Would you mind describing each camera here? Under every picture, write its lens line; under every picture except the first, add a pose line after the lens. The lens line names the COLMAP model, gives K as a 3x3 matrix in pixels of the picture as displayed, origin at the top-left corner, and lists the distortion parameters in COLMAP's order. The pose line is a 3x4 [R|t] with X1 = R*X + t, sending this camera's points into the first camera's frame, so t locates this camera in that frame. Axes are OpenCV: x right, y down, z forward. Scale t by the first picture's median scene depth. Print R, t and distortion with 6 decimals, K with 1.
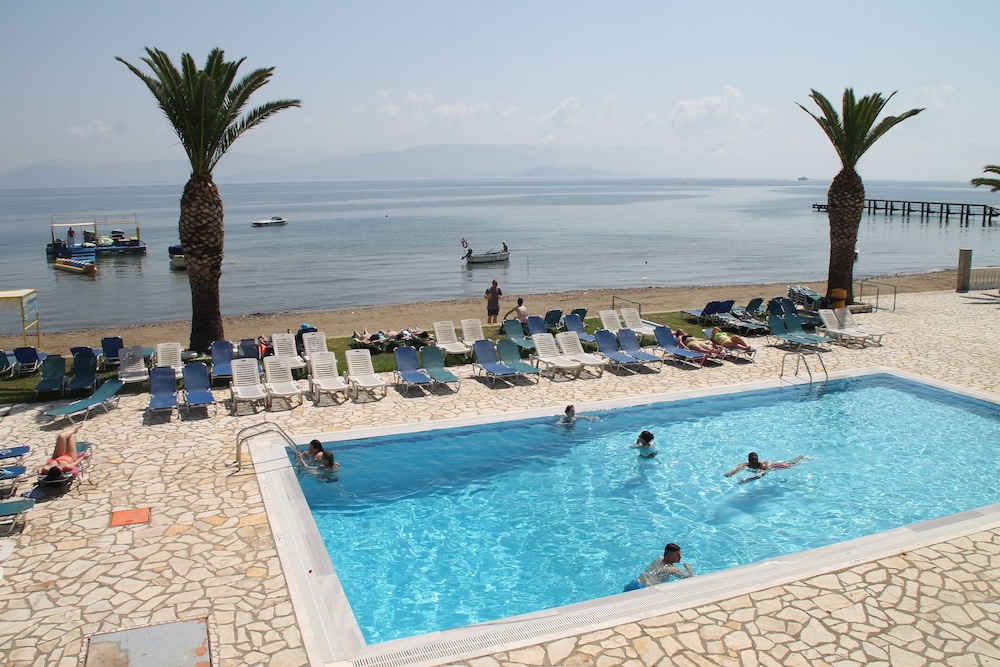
lens RADIAL K [[819.9, 0, 500.0], [0, 819.9, 333.5], [0, 0, 1]] dist [-0.175583, 0.110168]
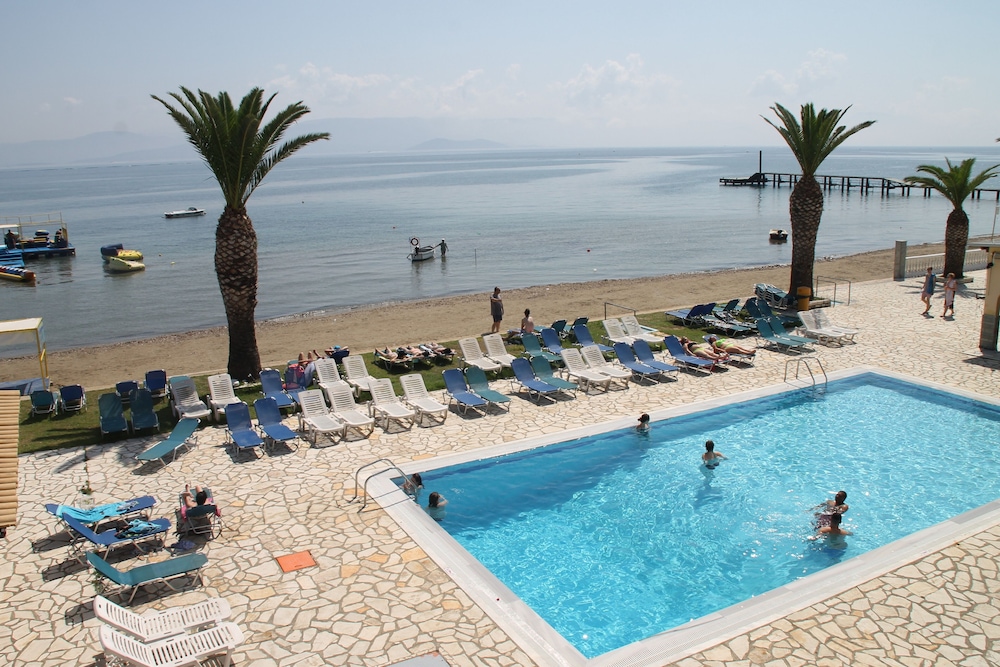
lens RADIAL K [[819.9, 0, 500.0], [0, 819.9, 333.5], [0, 0, 1]] dist [-0.175583, 0.110168]
pose [[0.993016, -0.040024, 0.110986, -0.158967], [0.036897, 0.998866, 0.030085, -0.056488], [-0.112064, -0.025780, 0.993366, -0.069226]]
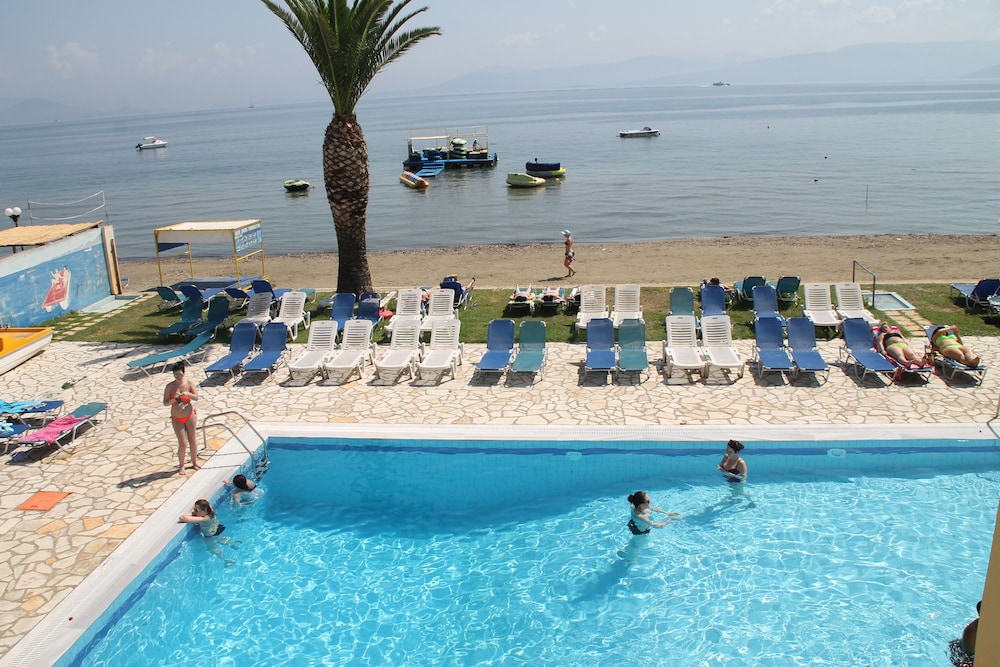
lens RADIAL K [[819.9, 0, 500.0], [0, 819.9, 333.5], [0, 0, 1]] dist [-0.175583, 0.110168]
pose [[0.881638, 0.102385, -0.460687, 0.257144], [-0.050254, 0.991000, 0.124071, -0.070155], [0.469244, -0.086235, 0.878848, 0.228679]]
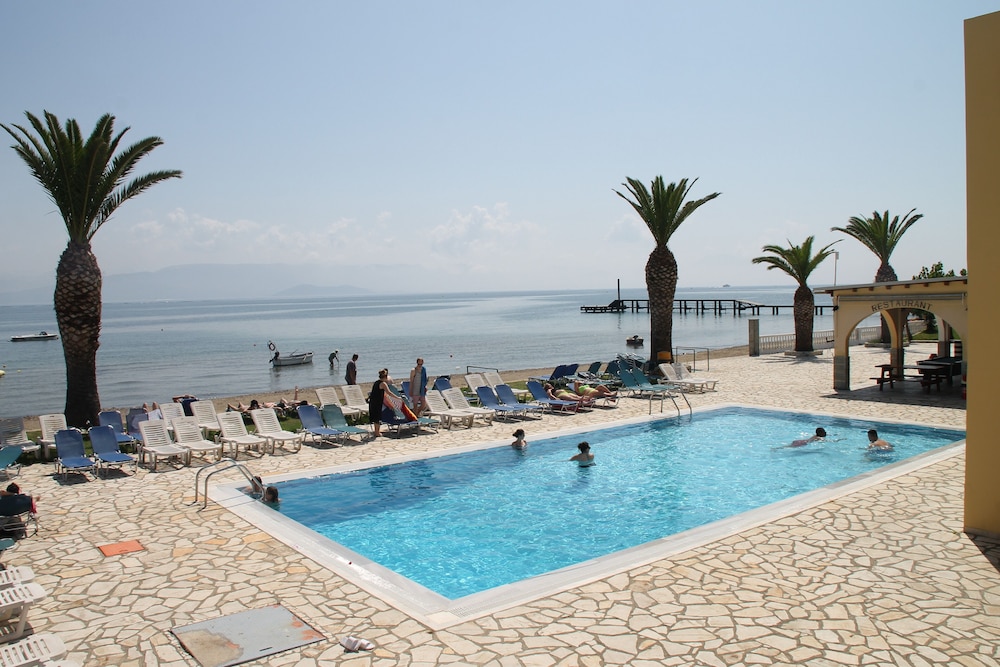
lens RADIAL K [[819.9, 0, 500.0], [0, 819.9, 333.5], [0, 0, 1]] dist [-0.175583, 0.110168]
pose [[0.960735, -0.030300, 0.275808, -0.149929], [0.068025, 0.989405, -0.128257, 0.068579], [-0.269000, 0.141983, 0.952617, -0.038368]]
